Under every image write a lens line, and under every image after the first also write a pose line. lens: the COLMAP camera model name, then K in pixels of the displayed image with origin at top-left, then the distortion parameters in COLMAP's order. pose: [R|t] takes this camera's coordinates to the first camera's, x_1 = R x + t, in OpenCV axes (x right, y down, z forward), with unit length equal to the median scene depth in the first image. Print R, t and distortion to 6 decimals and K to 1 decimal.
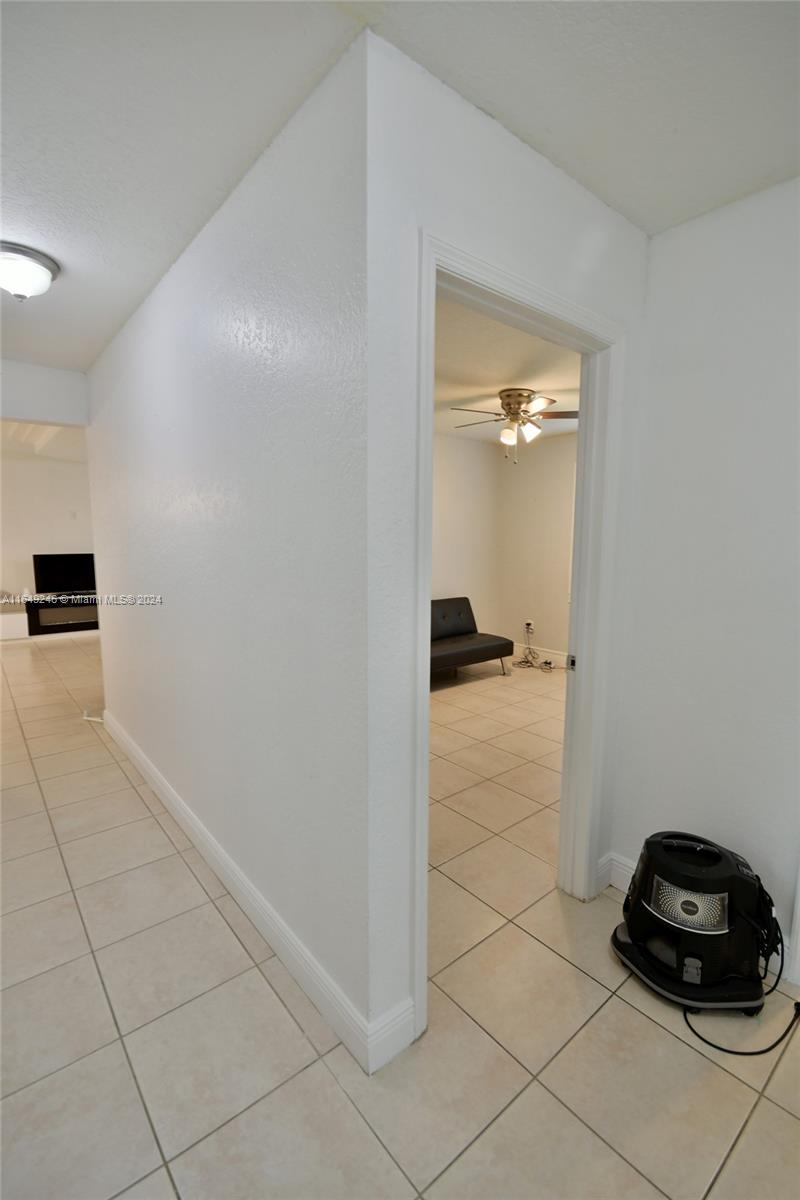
lens RADIAL K [[530.0, 0, 400.0], [0, 530.0, 600.0], [0, 0, 1]] dist [0.008263, -0.011562]
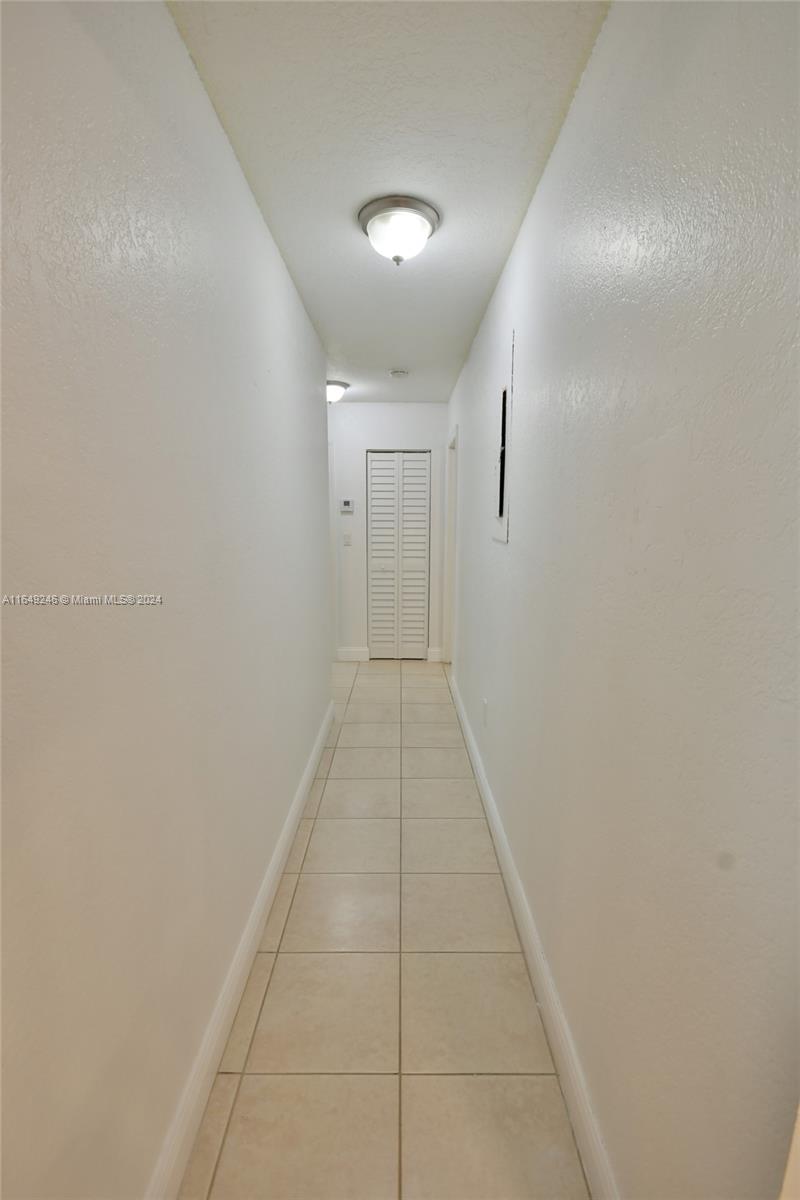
lens RADIAL K [[521.1, 0, 400.0], [0, 521.1, 600.0], [0, 0, 1]] dist [-0.006050, 0.000229]
pose [[-0.769686, -0.104563, 0.629802, -0.684562], [0.076662, 0.964221, 0.253774, -0.115789], [-0.633803, 0.243608, -0.734131, 0.919646]]
